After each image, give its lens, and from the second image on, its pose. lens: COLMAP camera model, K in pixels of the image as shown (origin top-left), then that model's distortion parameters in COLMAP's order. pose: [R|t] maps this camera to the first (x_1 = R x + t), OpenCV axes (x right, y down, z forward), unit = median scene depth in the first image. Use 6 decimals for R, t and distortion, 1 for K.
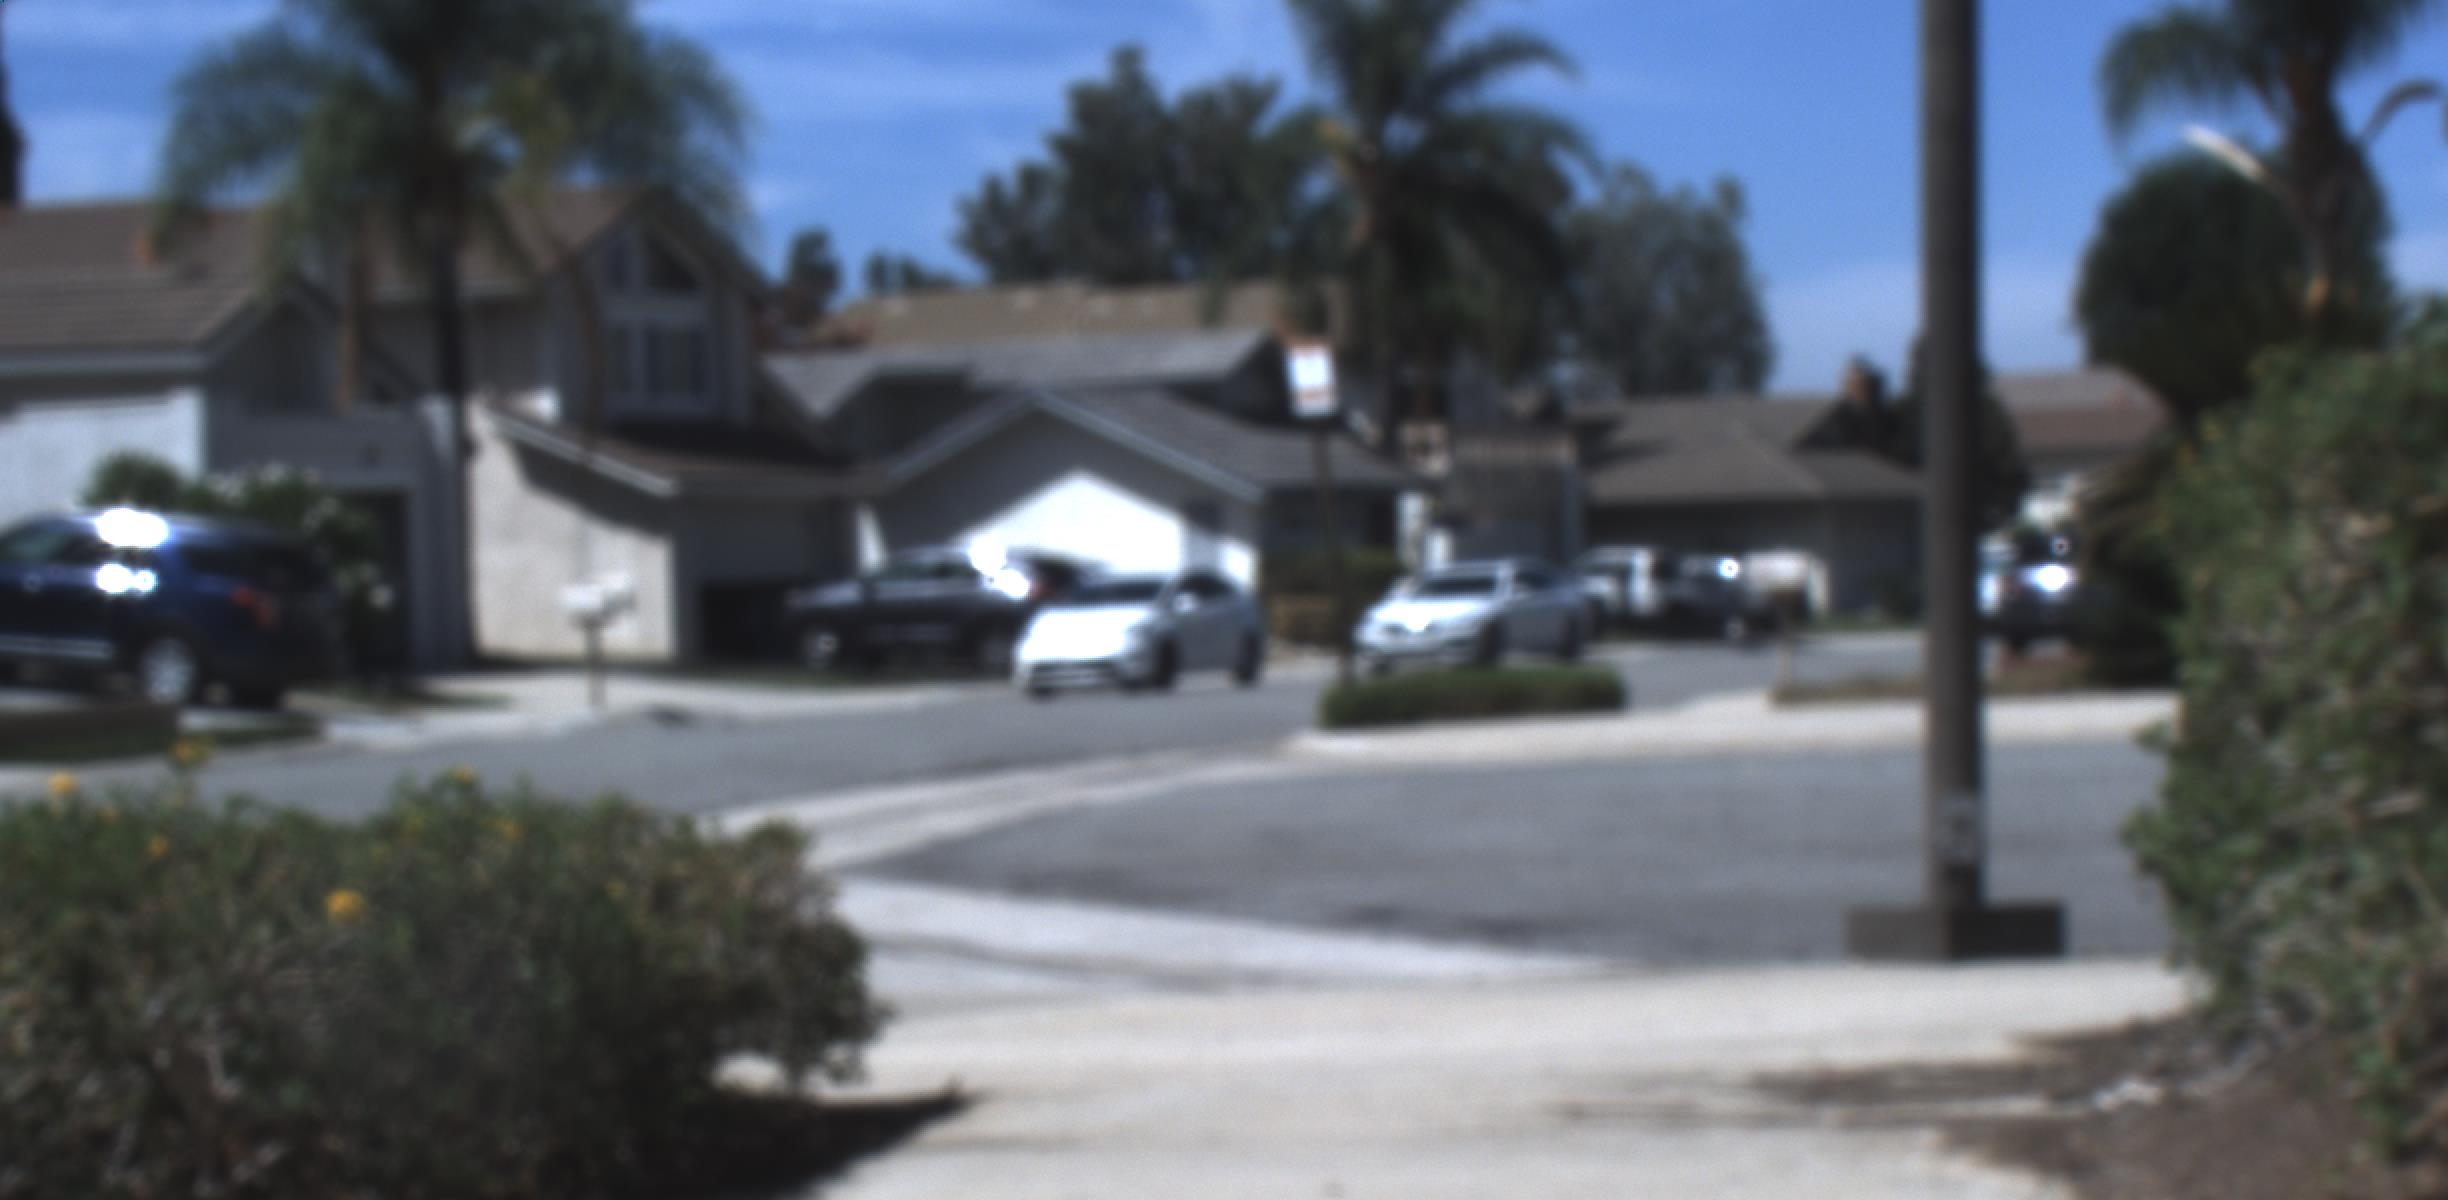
lens RADIAL K [[4677.3, 0, 1270.6], [0, 4677.3, 973.6], [0, 0, 1]] dist [-0.172692, 0.669325]
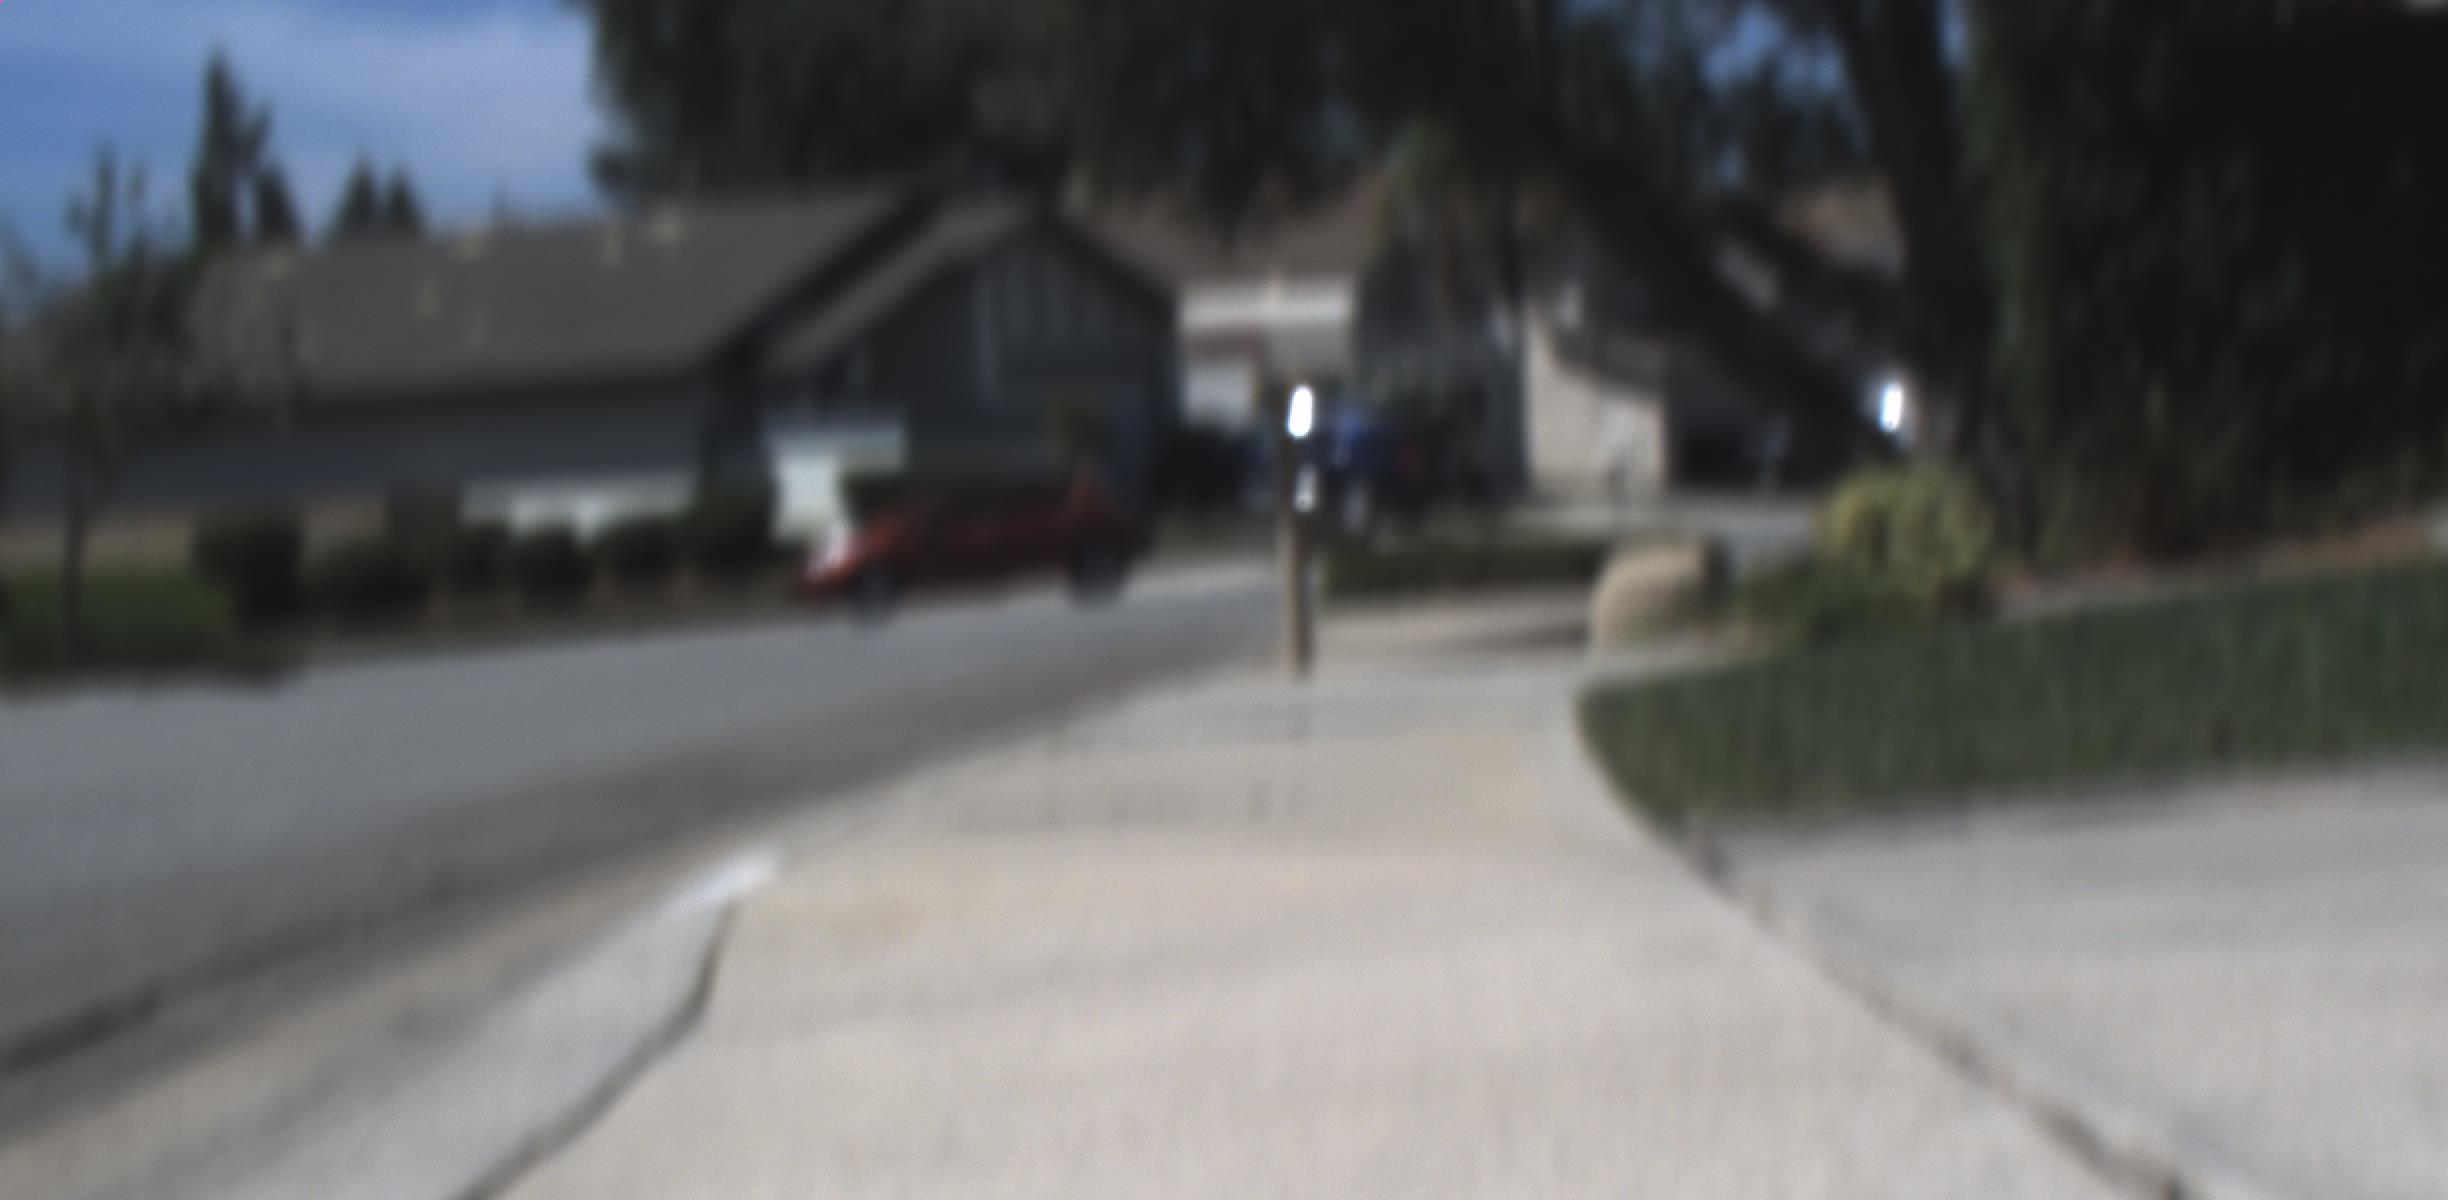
lens RADIAL K [[4677.3, 0, 1270.6], [0, 4677.3, 973.6], [0, 0, 1]] dist [-0.172692, 0.669325]
pose [[0.978433, -0.003456, -0.206535, 0.046302], [0.011649, 0.999192, 0.038468, 0.024113], [0.206236, -0.040044, 0.977683, -0.407473]]
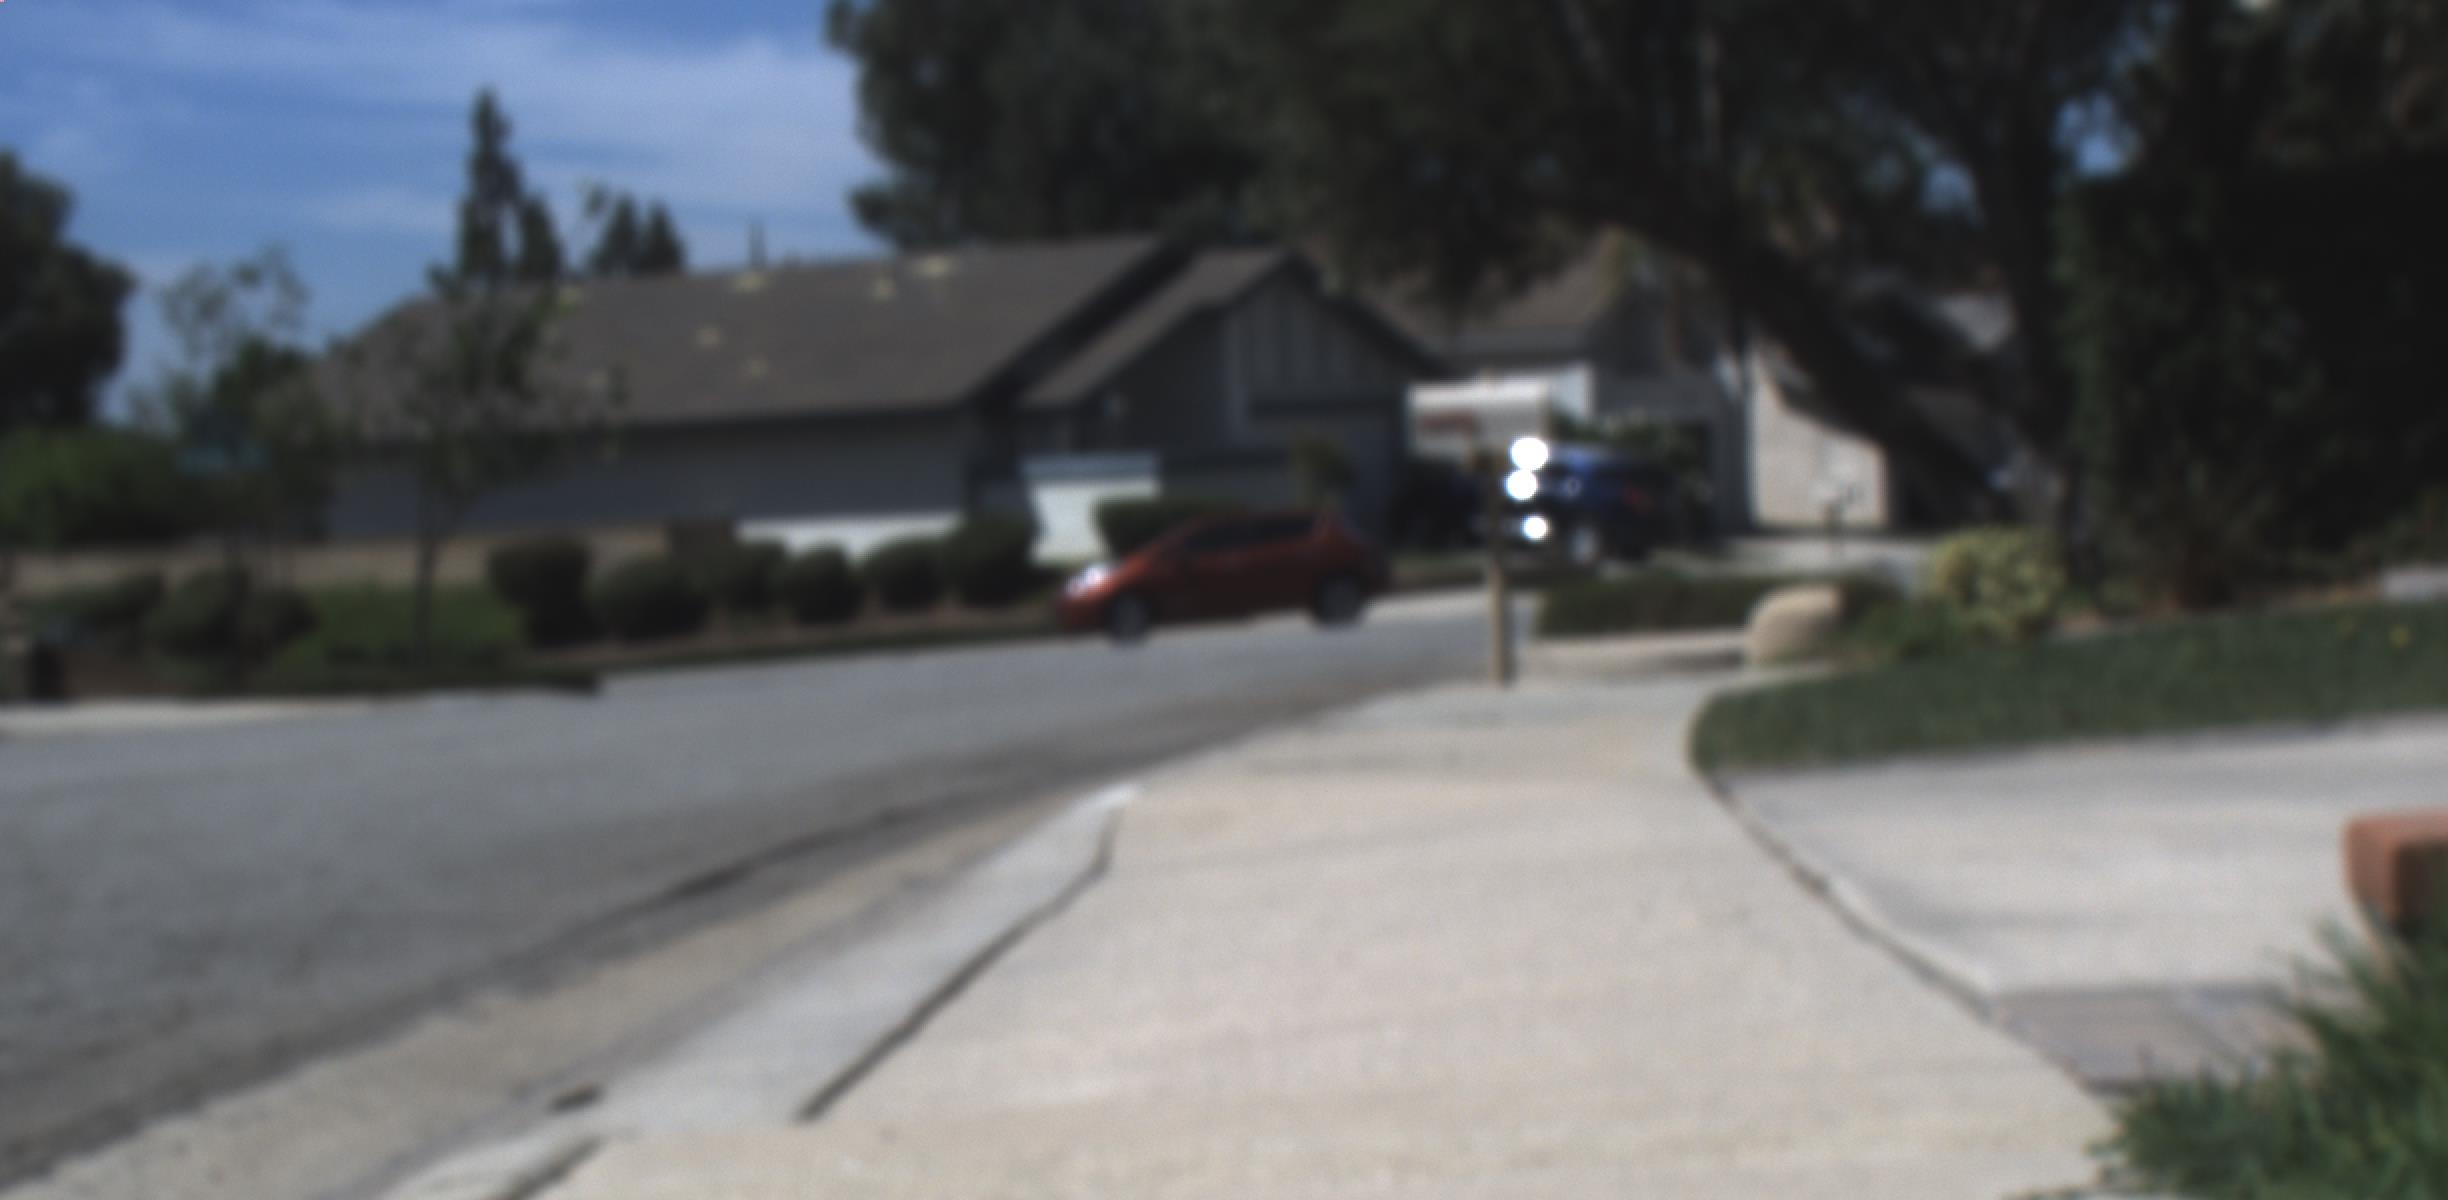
lens RADIAL K [[4677.3, 0, 1270.6], [0, 4677.3, 973.6], [0, 0, 1]] dist [-0.172692, 0.669325]
pose [[0.966872, 0.009887, -0.255070, 0.060041], [-0.001884, 0.999499, 0.031600, 0.026828], [0.255255, -0.030072, 0.966406, -0.464225]]
